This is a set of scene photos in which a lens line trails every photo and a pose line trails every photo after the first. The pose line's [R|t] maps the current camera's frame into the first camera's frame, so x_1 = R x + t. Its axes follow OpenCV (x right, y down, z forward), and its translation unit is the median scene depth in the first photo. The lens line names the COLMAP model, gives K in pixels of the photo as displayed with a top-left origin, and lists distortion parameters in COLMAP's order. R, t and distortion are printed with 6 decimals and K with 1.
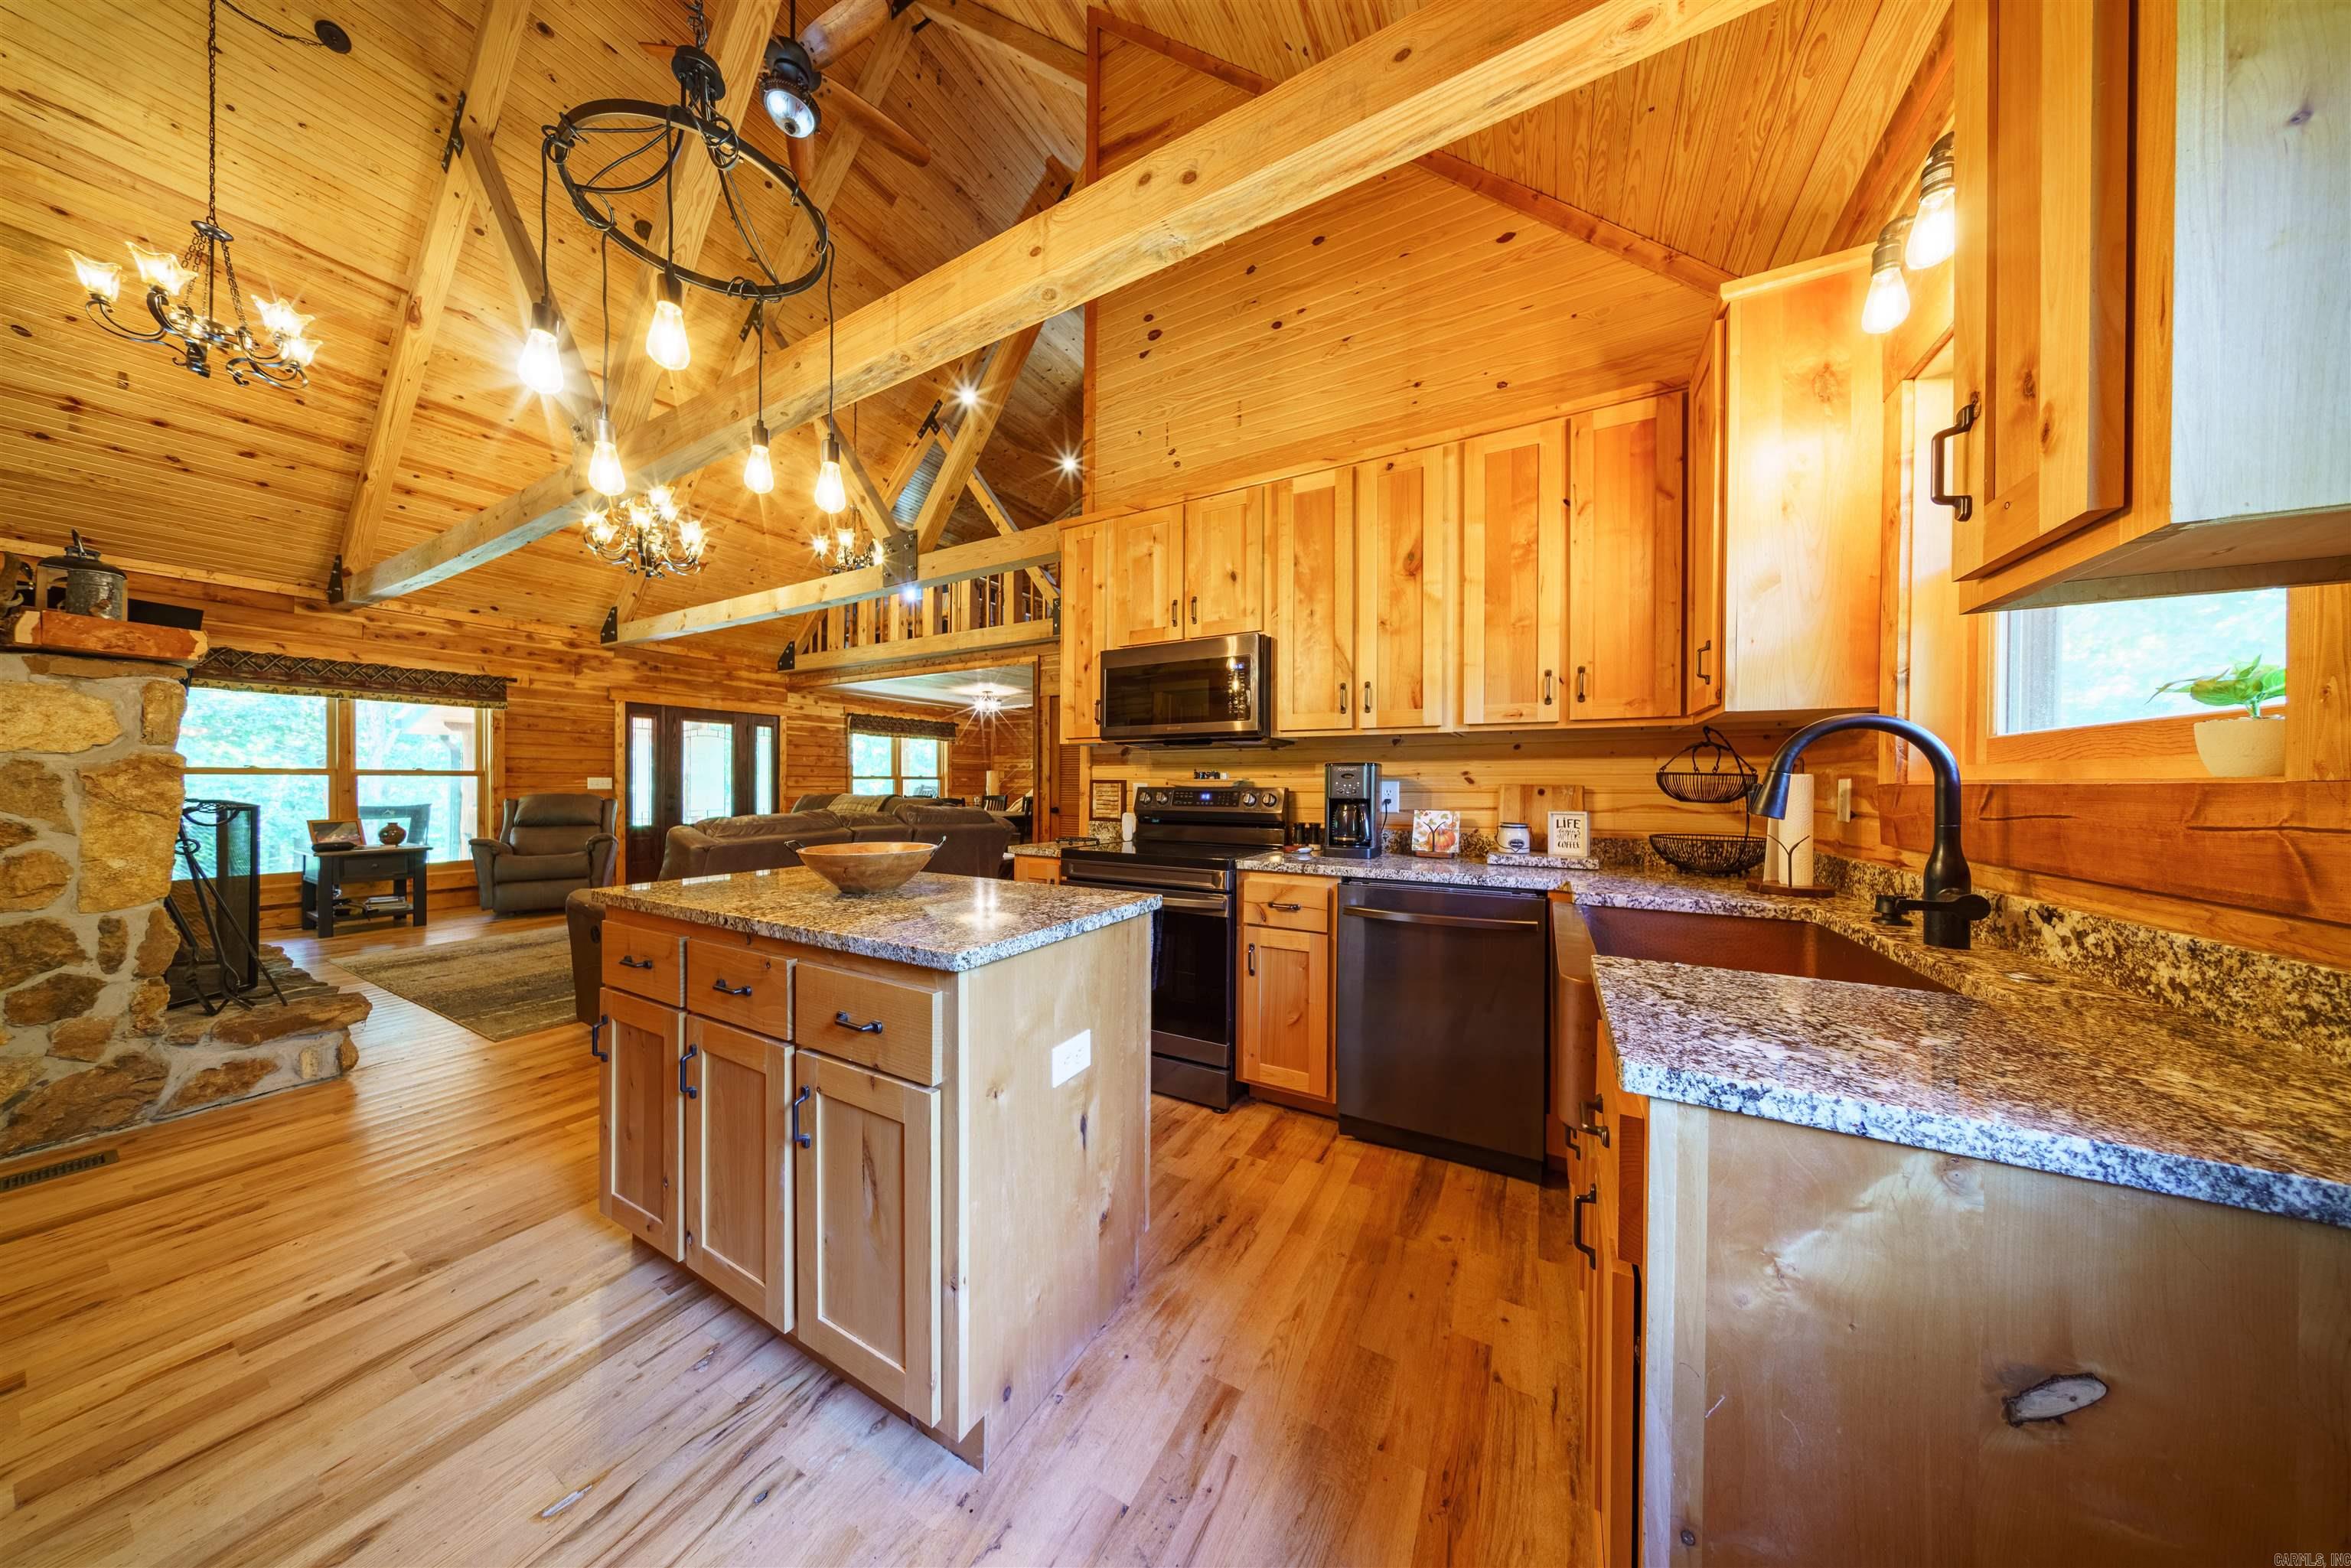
lens RADIAL K [[665.0, 0, 1163.9], [0, 665.0, 783.2], [0, 0, 1]] dist [-0.000910, 0.000037]
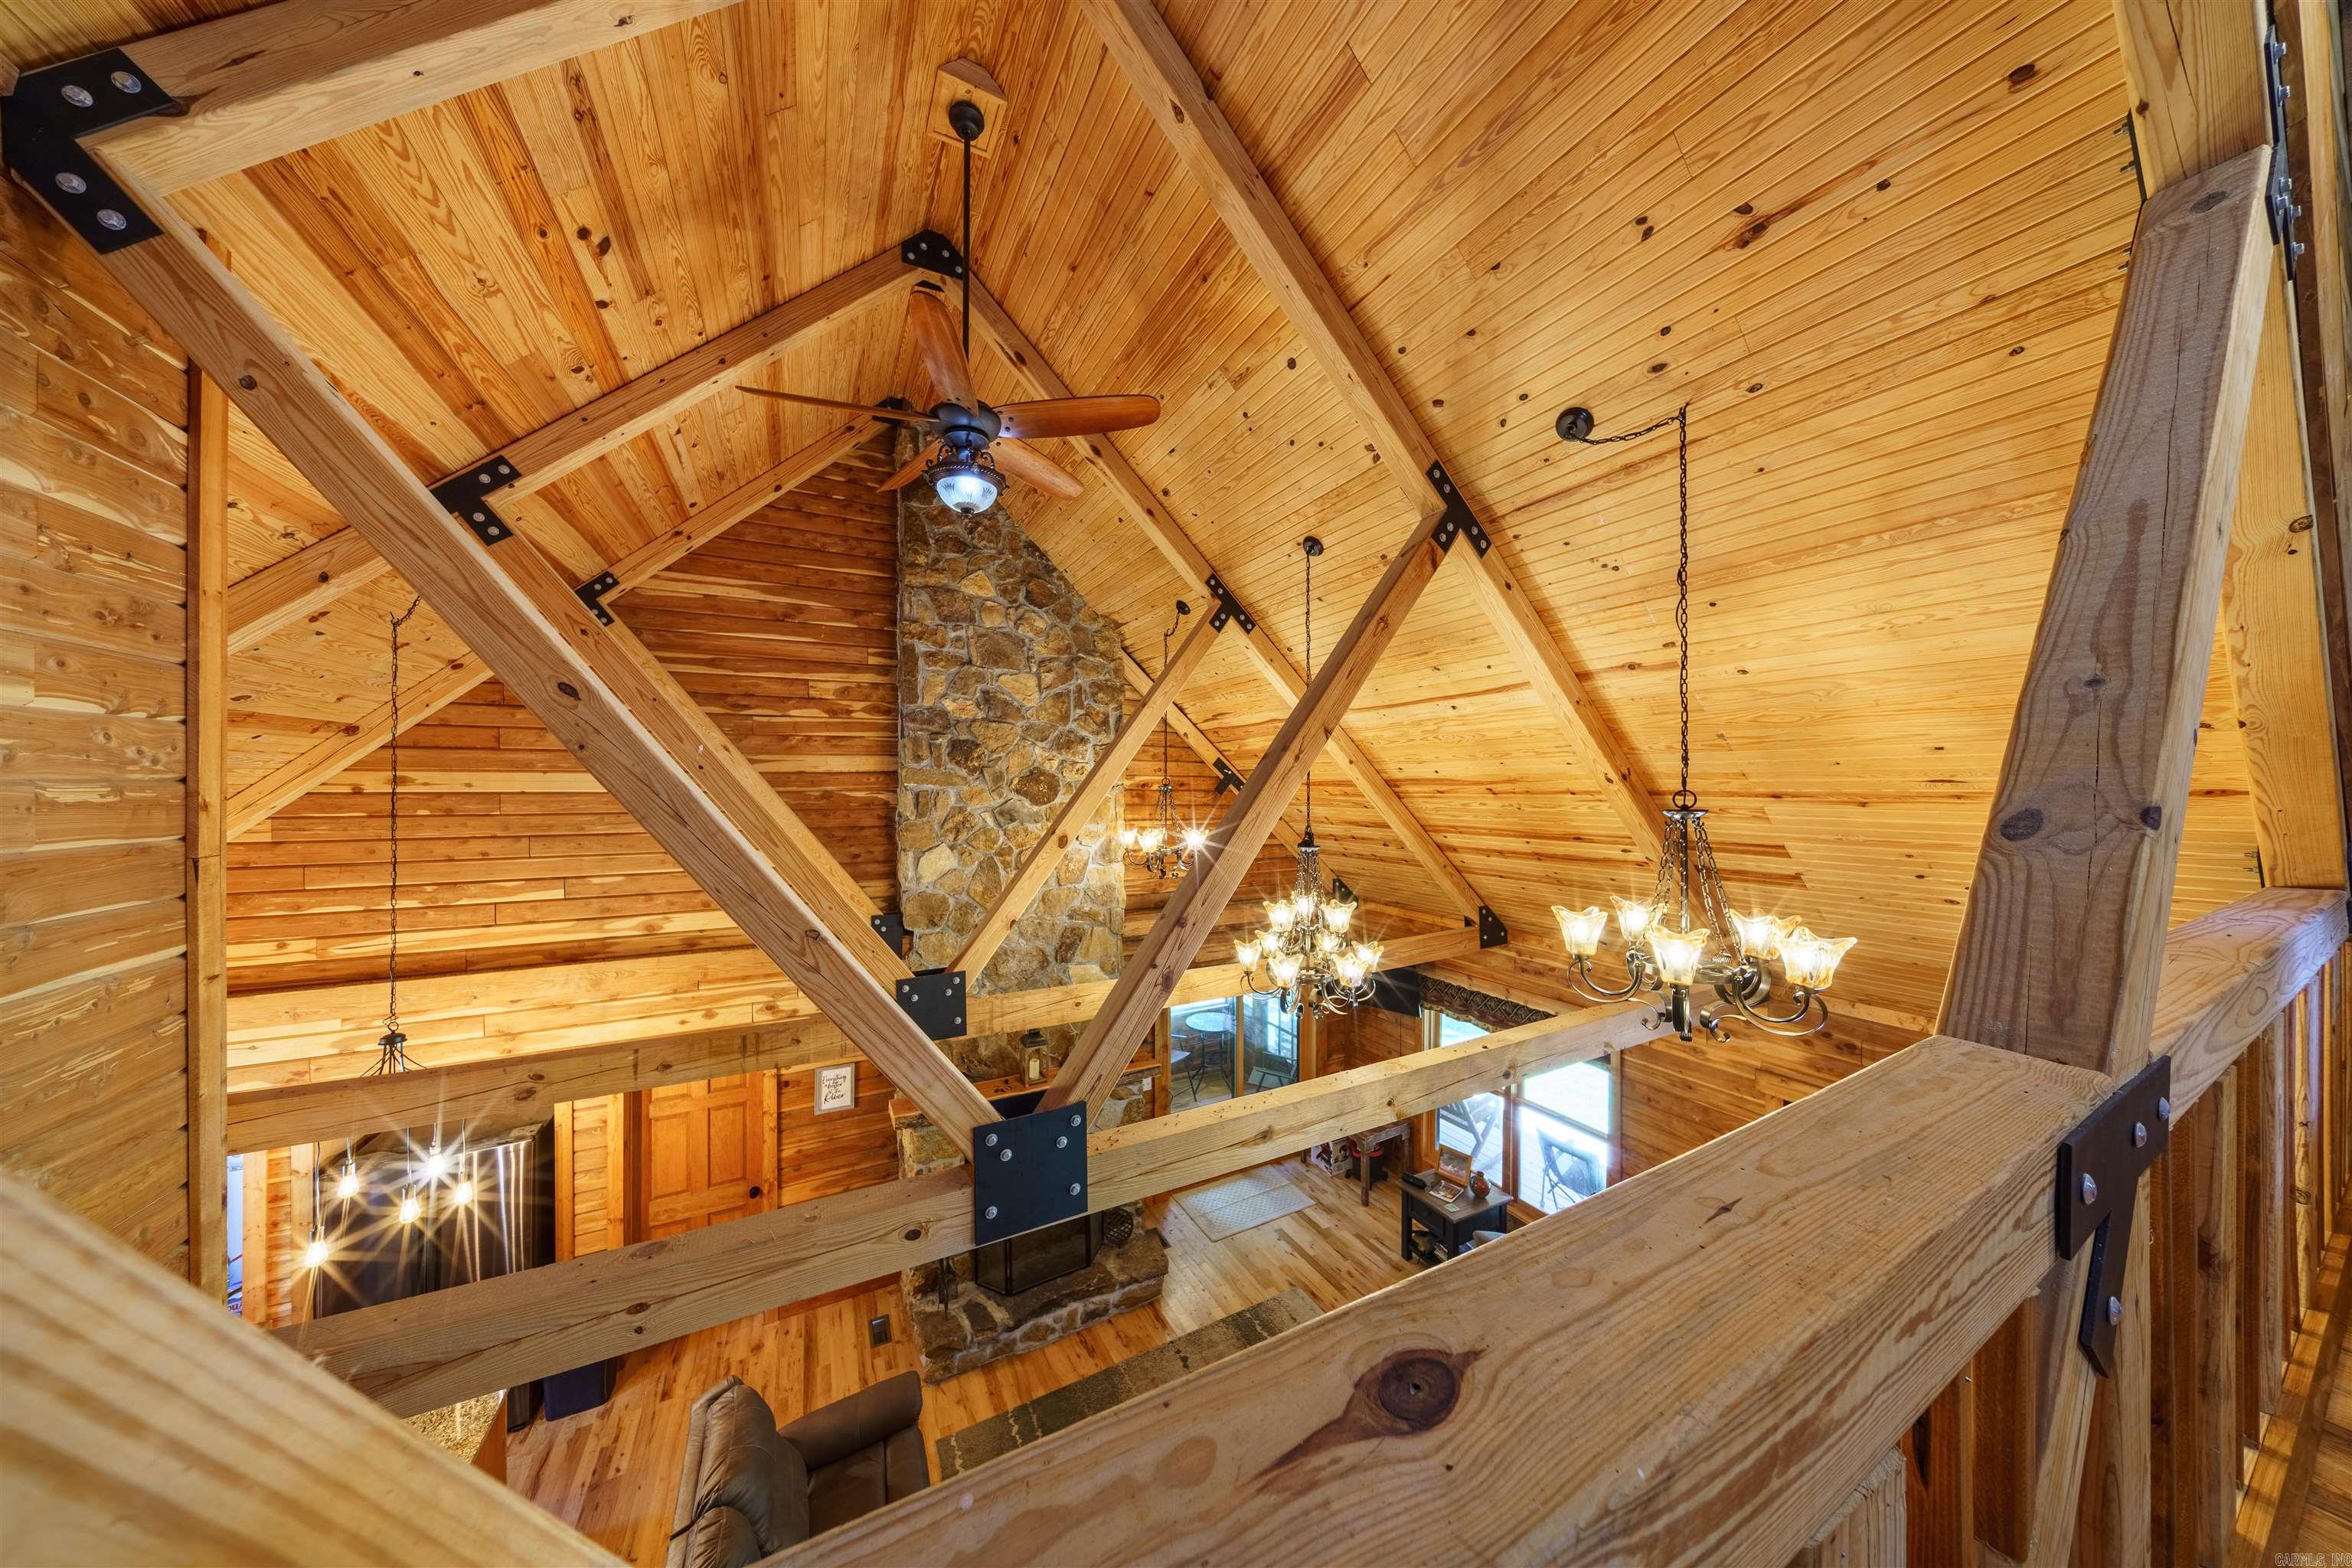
lens RADIAL K [[690.0, 0, 1168.8], [0, 690.0, 785.8], [0, 0, 1]] dist [-0.009371, 0.001378]
pose [[-0.548210, -0.007641, -0.836306, -0.050472], [-0.004381, 0.999971, -0.006264, -0.550203], [0.836329, 0.000229, -0.548227, 1.265064]]
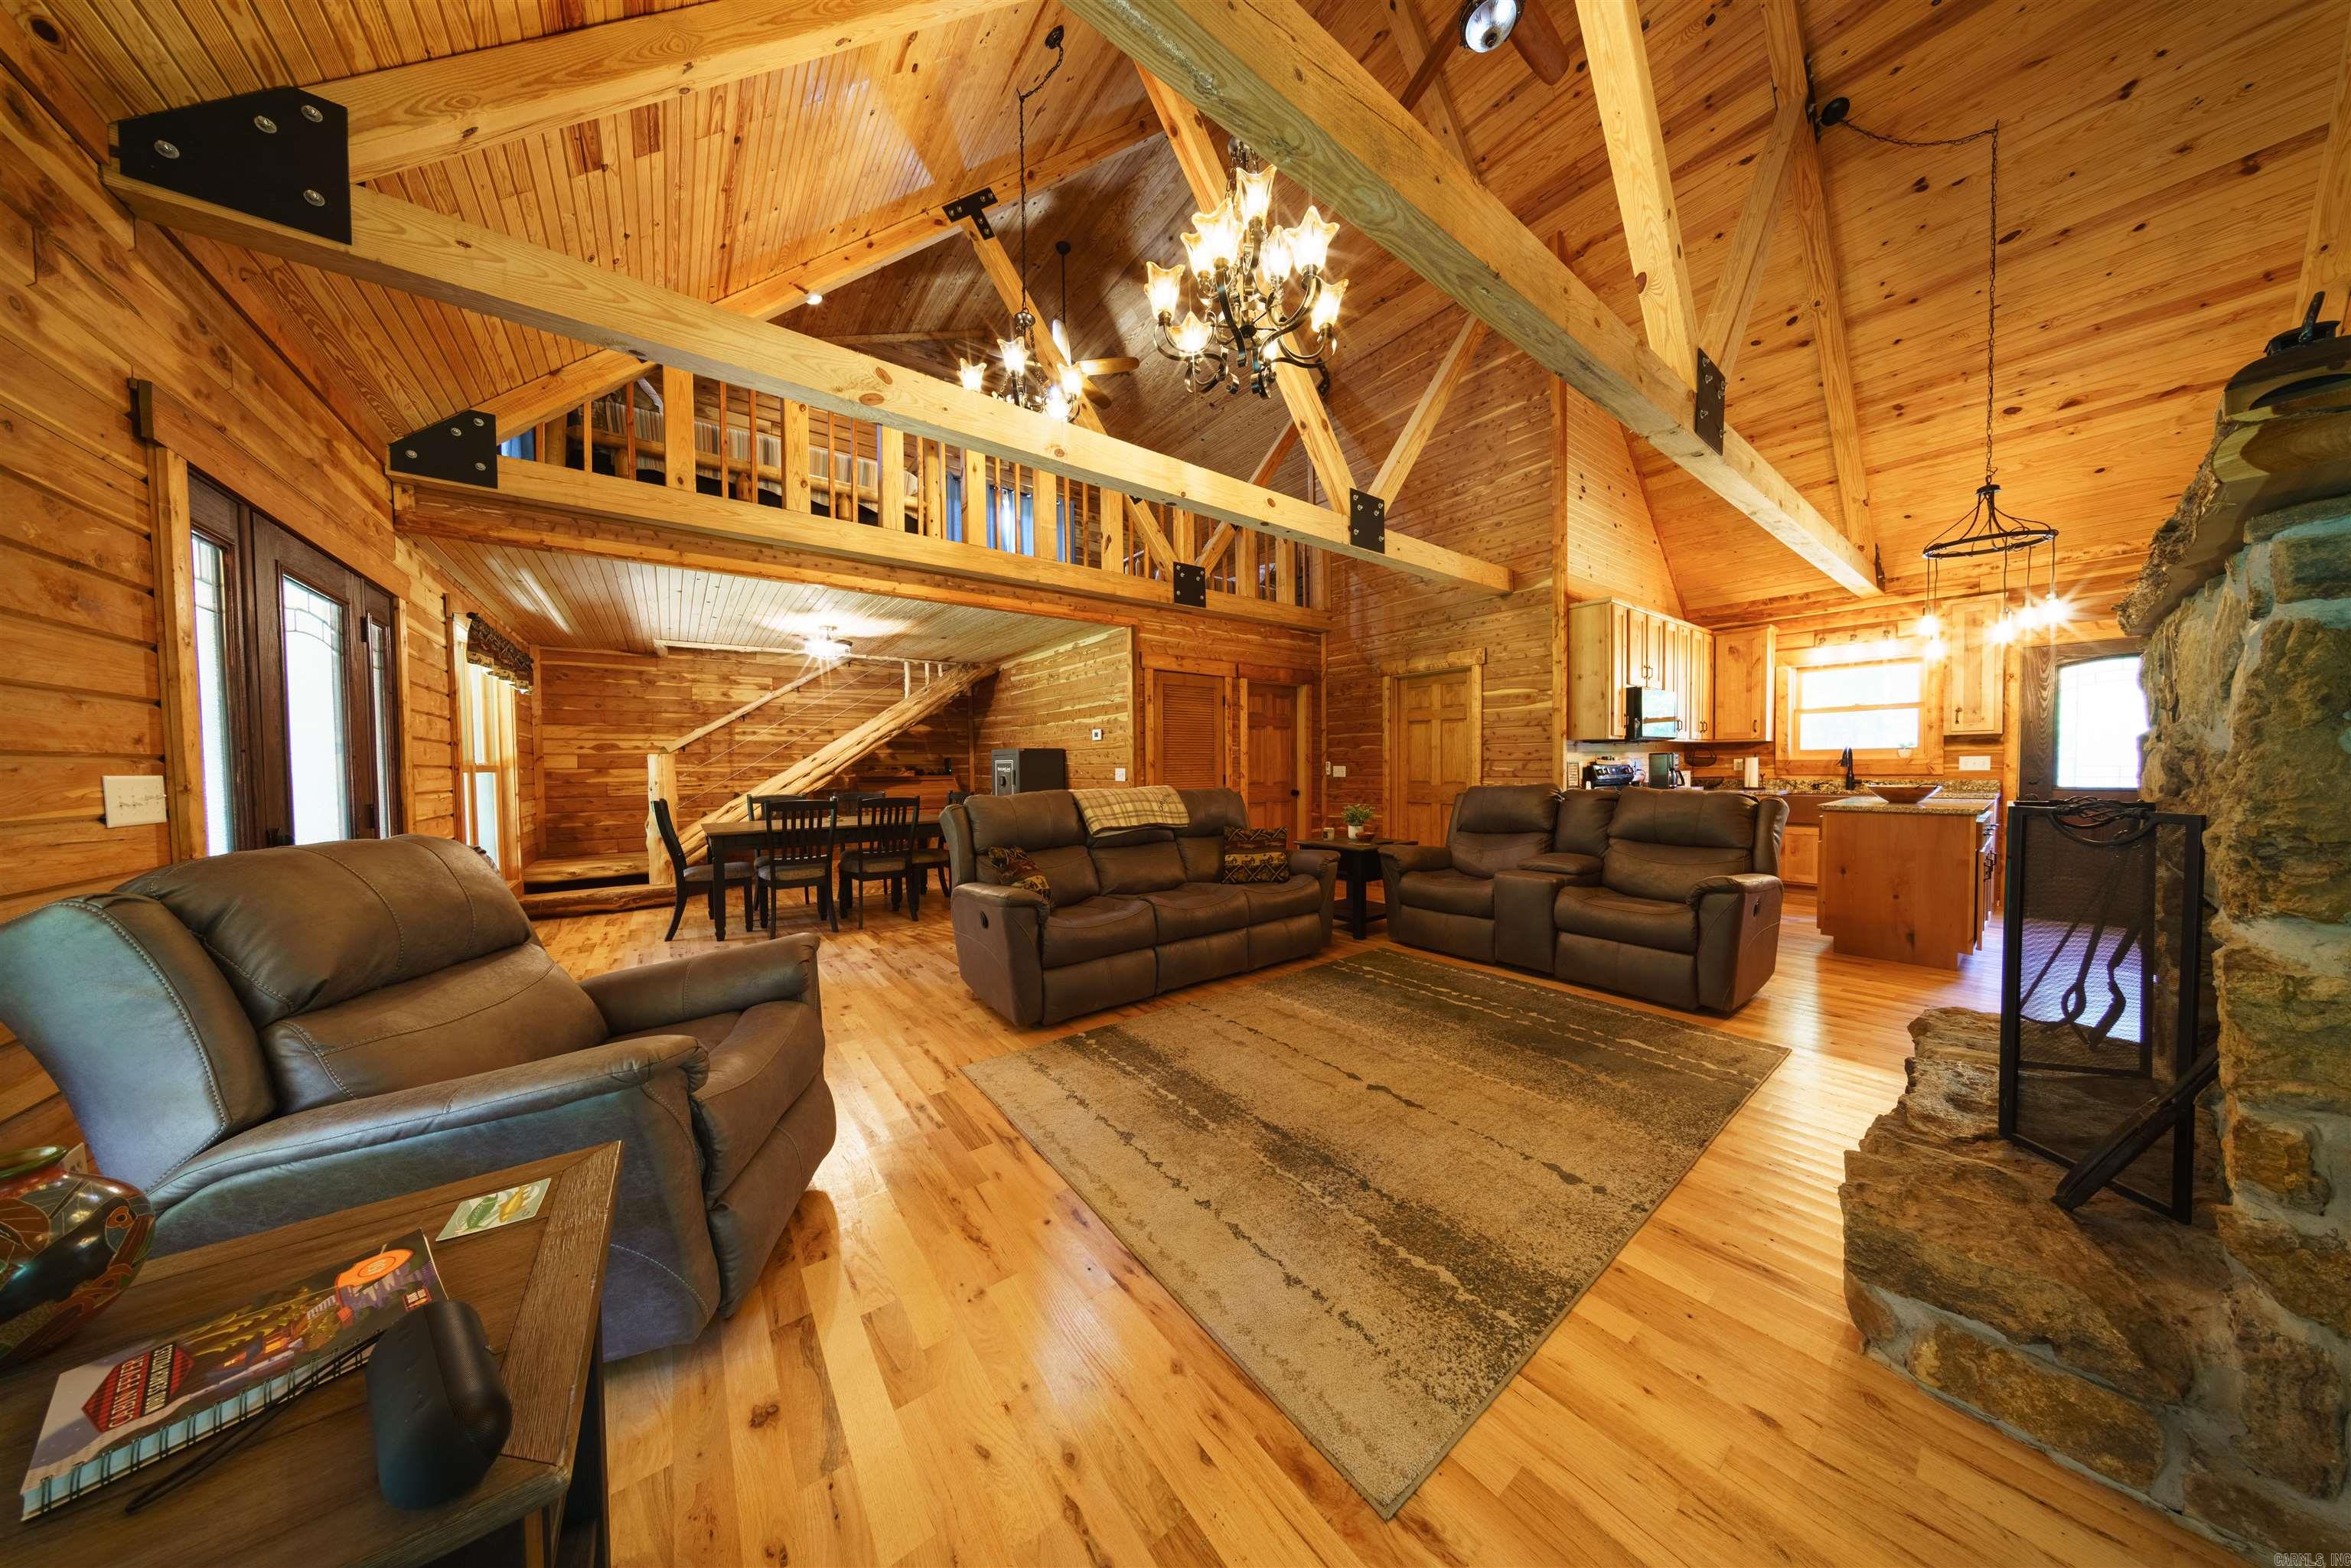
lens RADIAL K [[672.5, 0, 1169.9], [0, 672.5, 783.9], [0, 0, 1]] dist [-0.008346, 0.001417]
pose [[0.407542, -0.033259, 0.912581, -1.274561], [0.015634, 0.999444, 0.029443, -0.009099], [-0.913053, 0.002268, 0.407835, 0.821230]]
